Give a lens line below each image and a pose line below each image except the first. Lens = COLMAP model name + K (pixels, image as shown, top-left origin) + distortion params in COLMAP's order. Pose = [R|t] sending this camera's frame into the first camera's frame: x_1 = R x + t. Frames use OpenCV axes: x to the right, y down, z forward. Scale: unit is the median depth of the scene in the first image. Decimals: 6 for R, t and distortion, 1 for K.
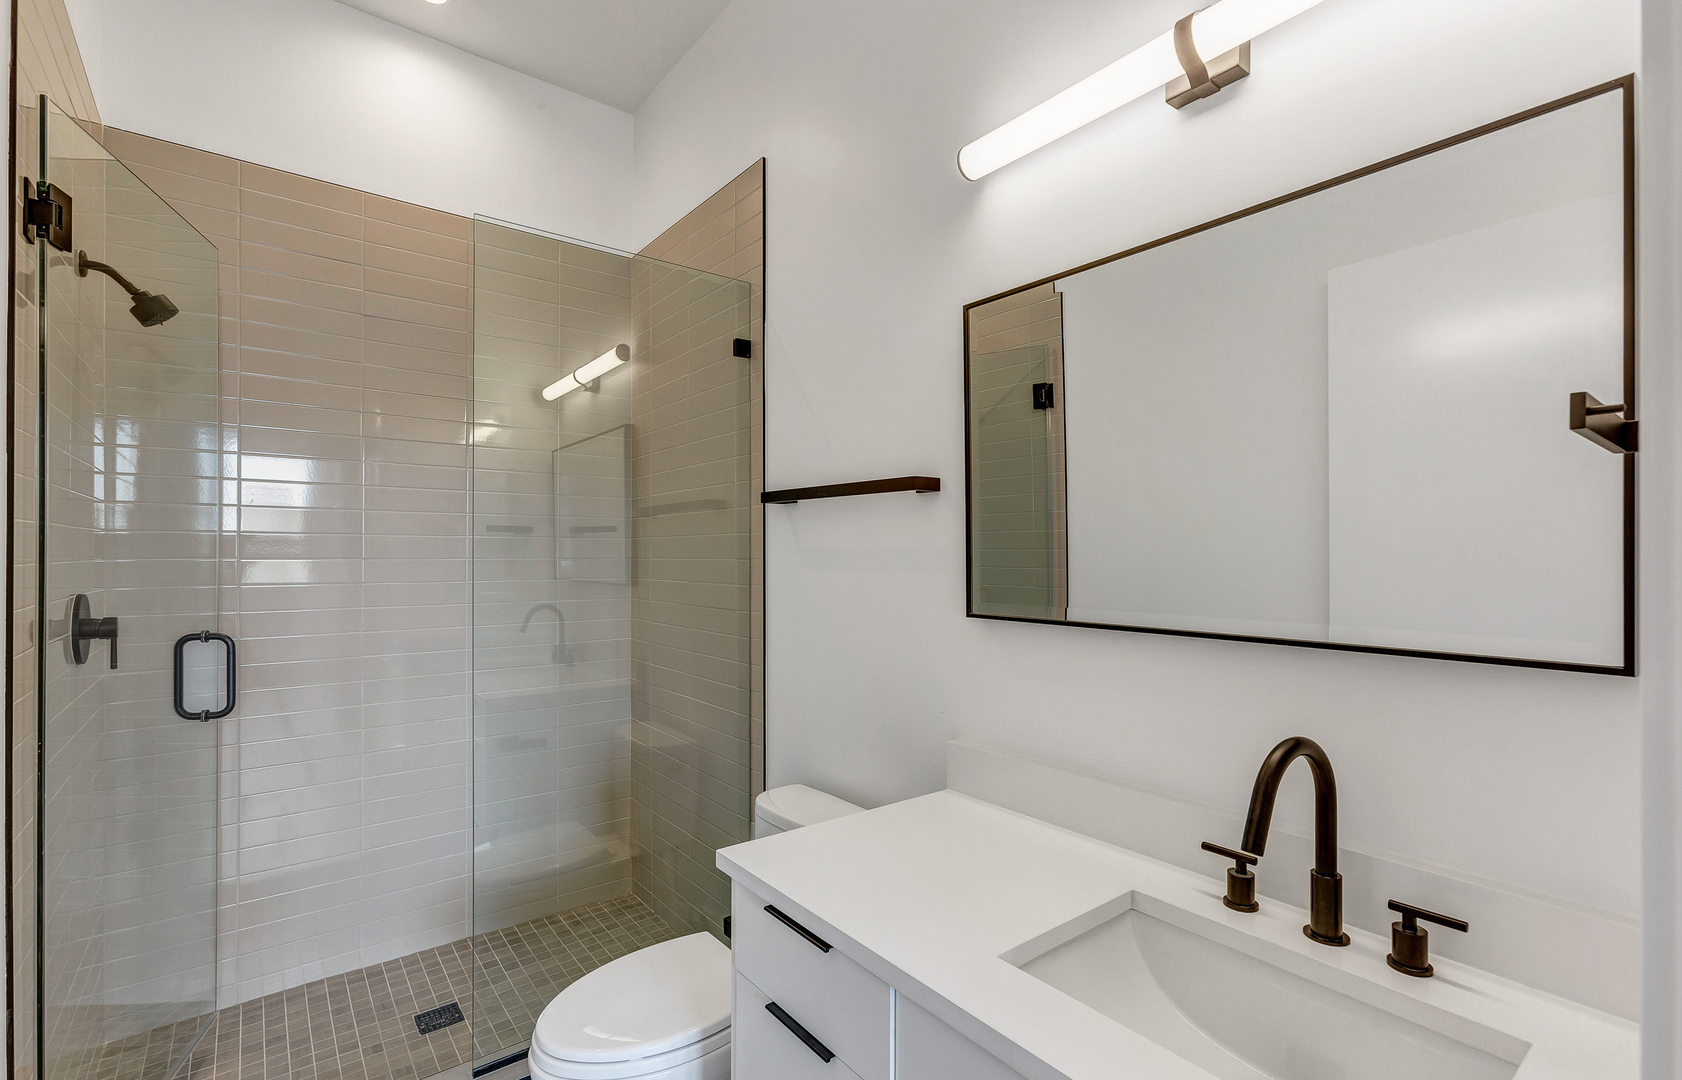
lens RADIAL K [[787.9, 0, 836.6], [0, 787.9, 559.4], [0, 0, 1]] dist [0.004008, 0.000905]
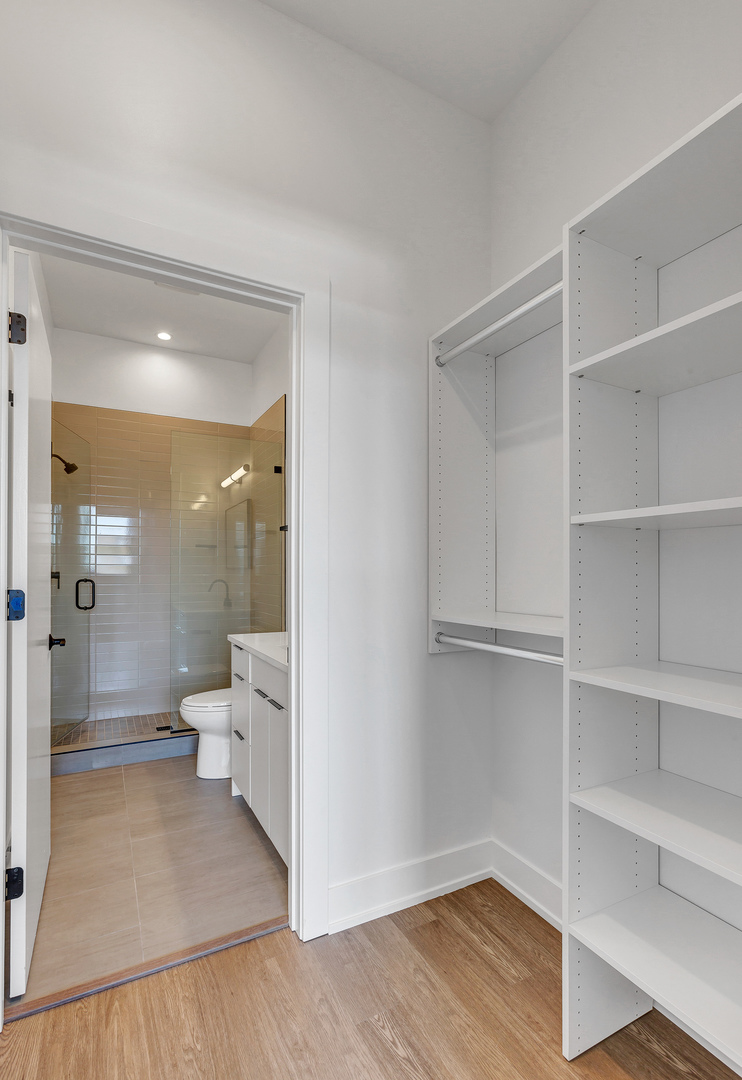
lens RADIAL K [[509.8, 0, 374.7], [0, 509.8, 565.6], [0, 0, 1]] dist [-0.001141, -0.000049]
pose [[0.989806, -0.006612, -0.142266, 0.400573], [0.004424, 0.999867, -0.015694, 0.063255], [0.142351, 0.014905, 0.989704, -0.543405]]
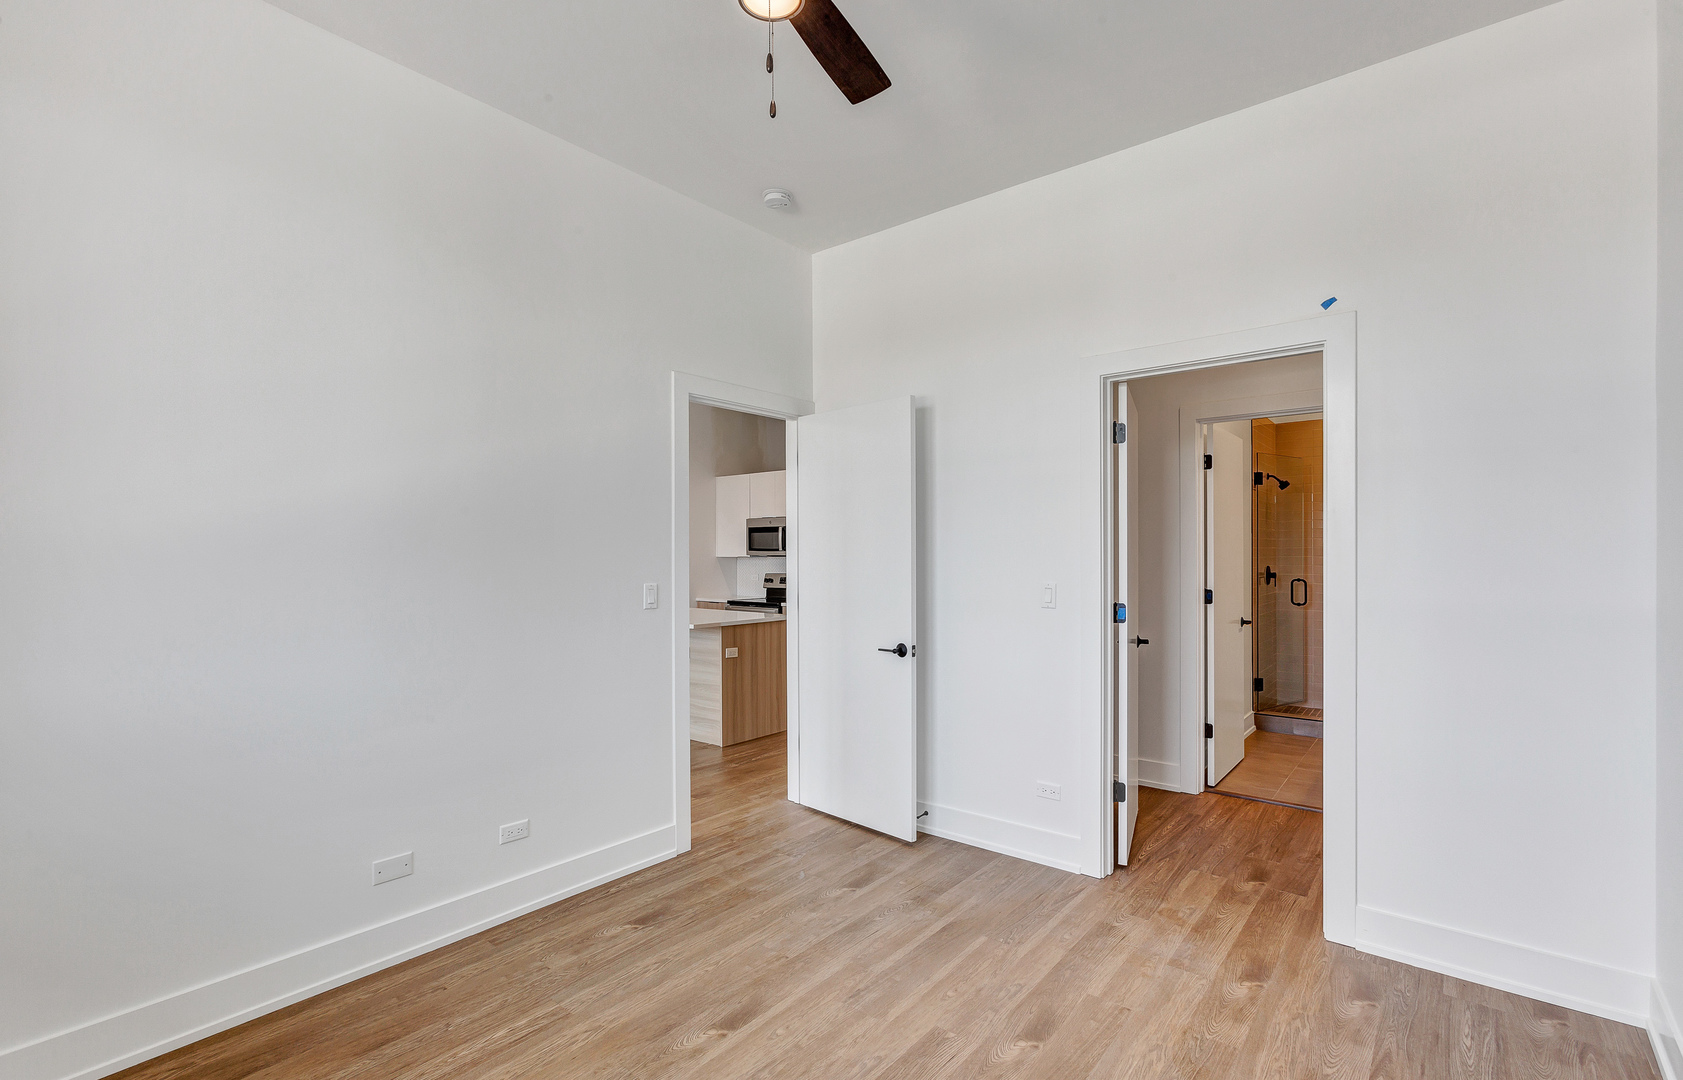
lens RADIAL K [[750.8, 0, 844.8], [0, 750.8, 559.3], [0, 0, 1]] dist [0.000275, 0.000098]
pose [[0.253848, 0.002056, -0.967242, 1.395025], [-0.002524, 0.999996, 0.001463, 0.009267], [0.967241, 0.002070, 0.253852, -1.294880]]
